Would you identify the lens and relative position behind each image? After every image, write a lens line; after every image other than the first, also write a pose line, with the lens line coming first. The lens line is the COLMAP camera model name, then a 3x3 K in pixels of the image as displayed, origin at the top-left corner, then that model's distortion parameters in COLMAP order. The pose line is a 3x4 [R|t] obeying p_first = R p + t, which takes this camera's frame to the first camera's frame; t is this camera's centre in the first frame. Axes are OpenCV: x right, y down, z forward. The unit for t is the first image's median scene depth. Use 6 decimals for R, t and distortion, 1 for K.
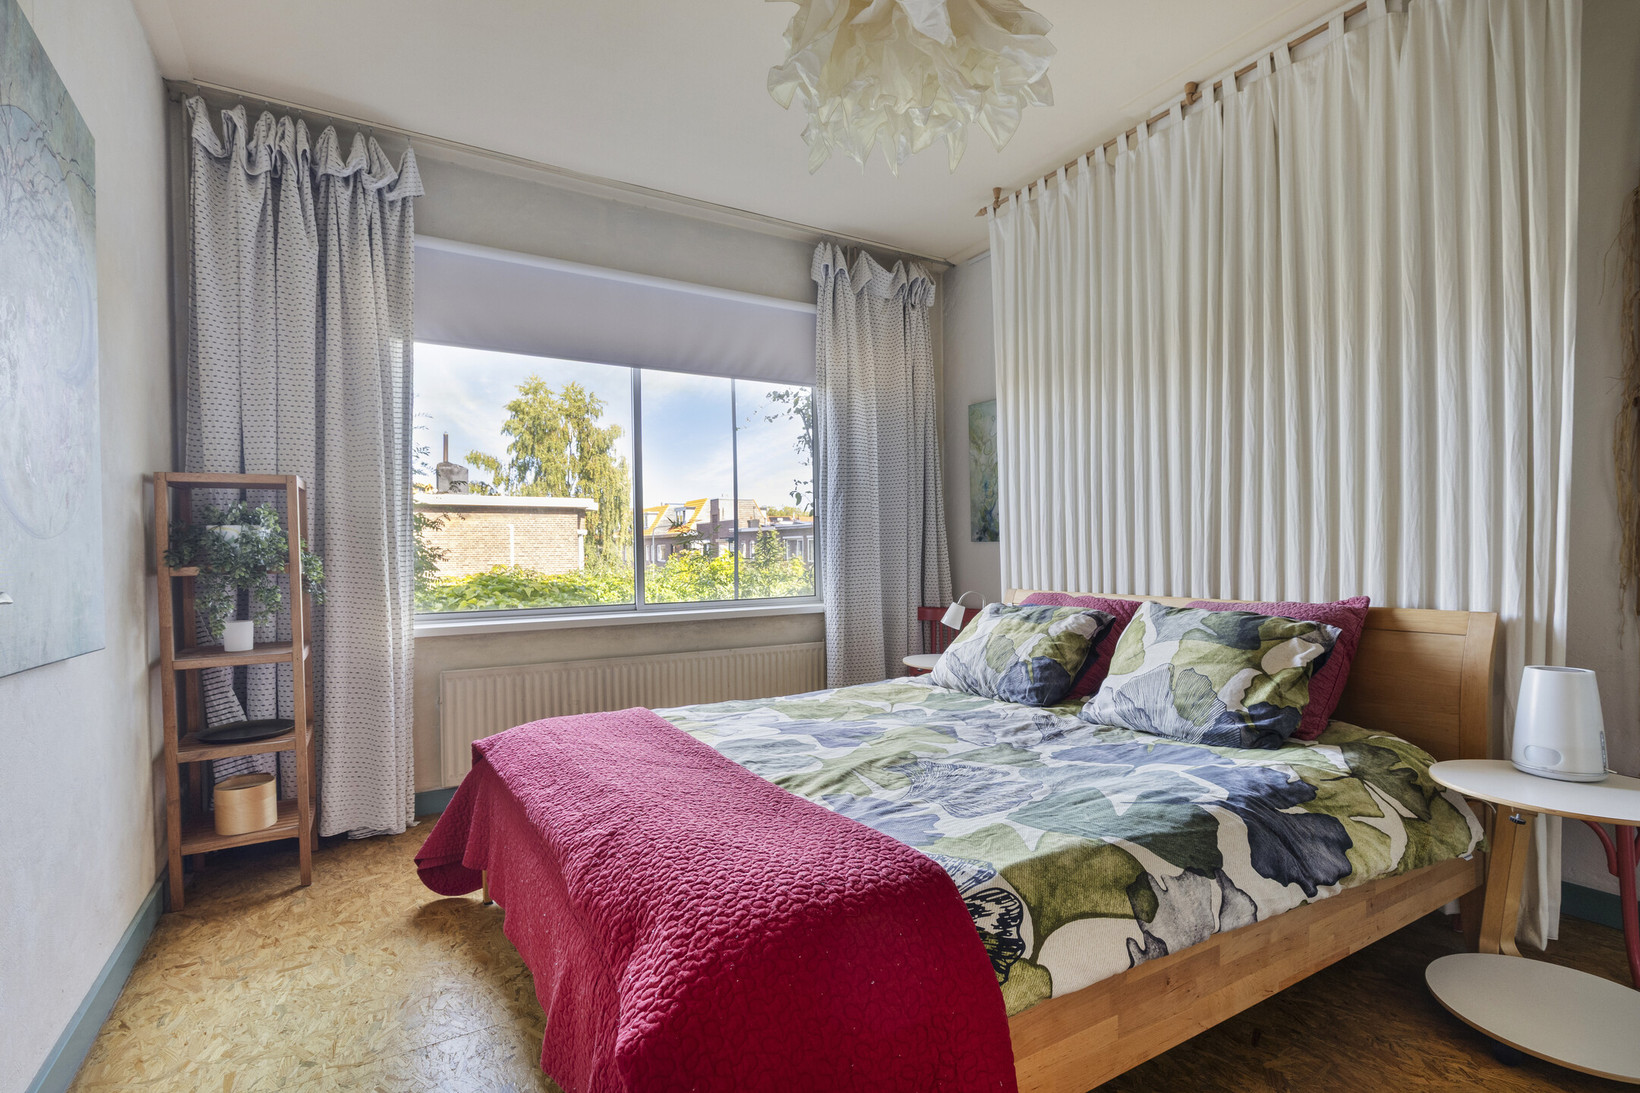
lens RADIAL K [[796.4, 0, 828.7], [0, 796.4, 547.0], [0, 0, 1]] dist [0.000442, 0.000091]
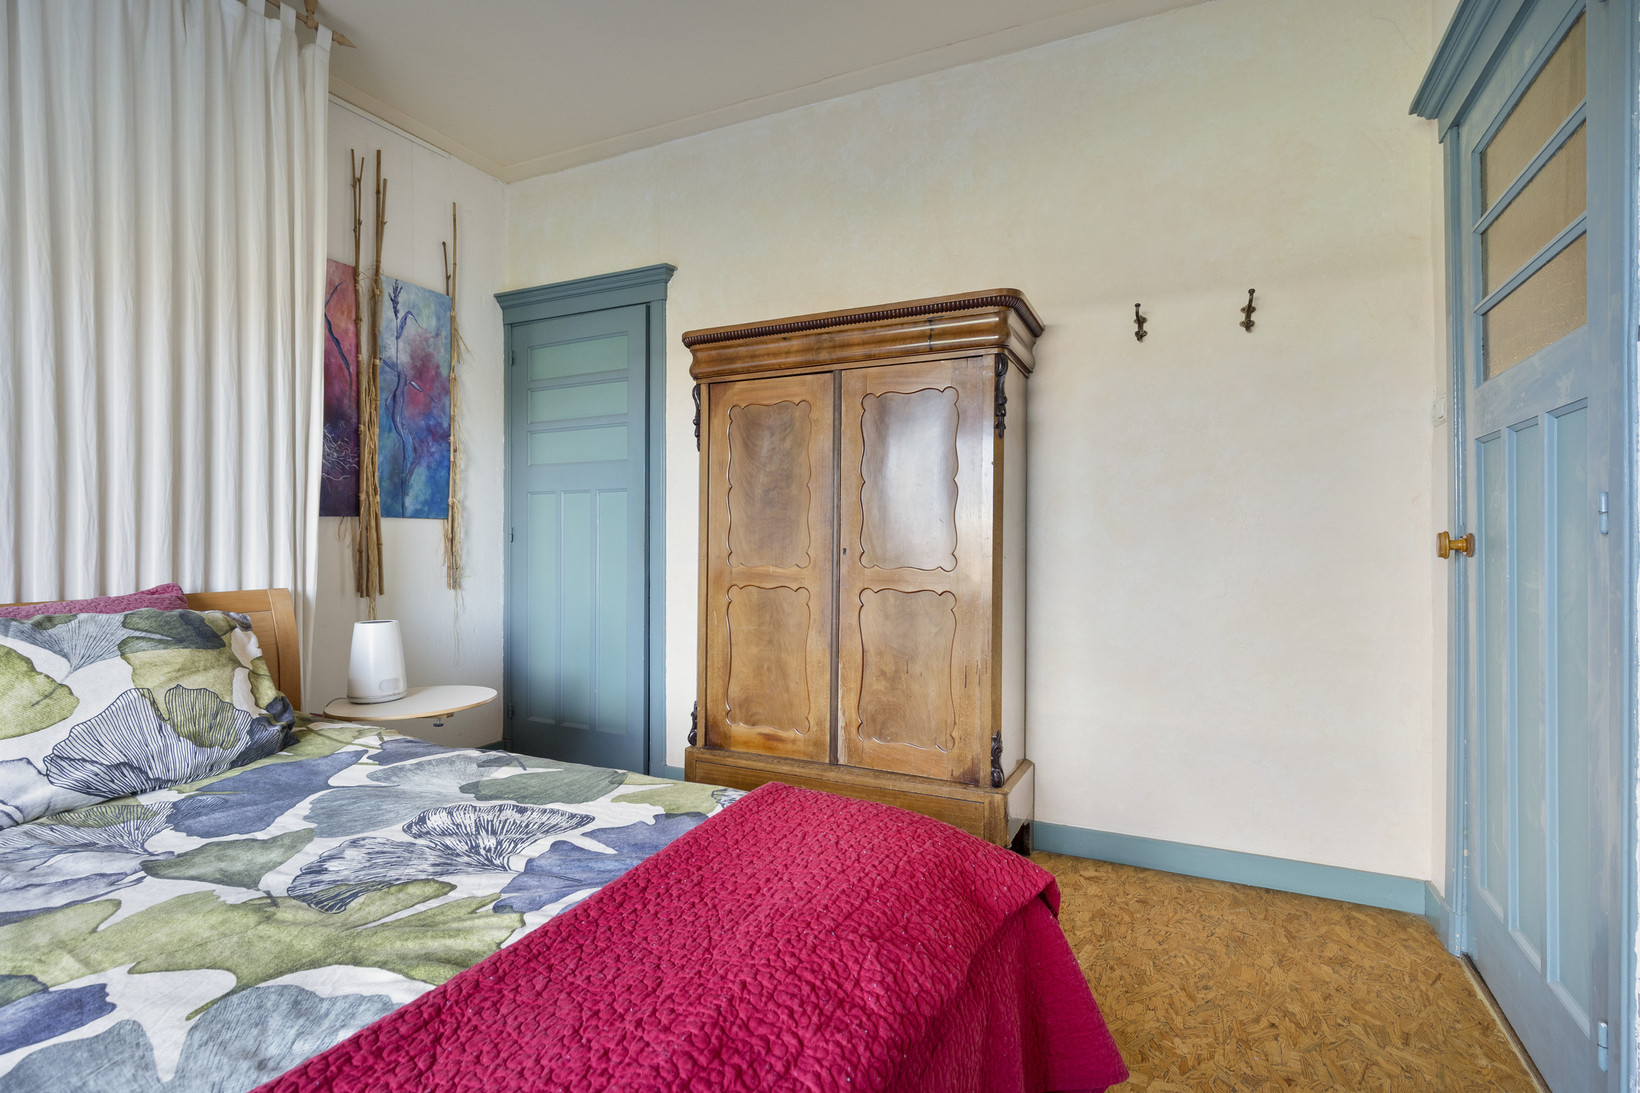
lens RADIAL K [[796.4, 0, 828.7], [0, 796.4, 547.0], [0, 0, 1]] dist [0.000442, 0.000091]
pose [[-0.563215, 0.003090, 0.826304, -0.549549], [0.001863, 0.999995, -0.002469, 0.025803], [-0.826308, 0.000149, -0.563218, 0.972393]]
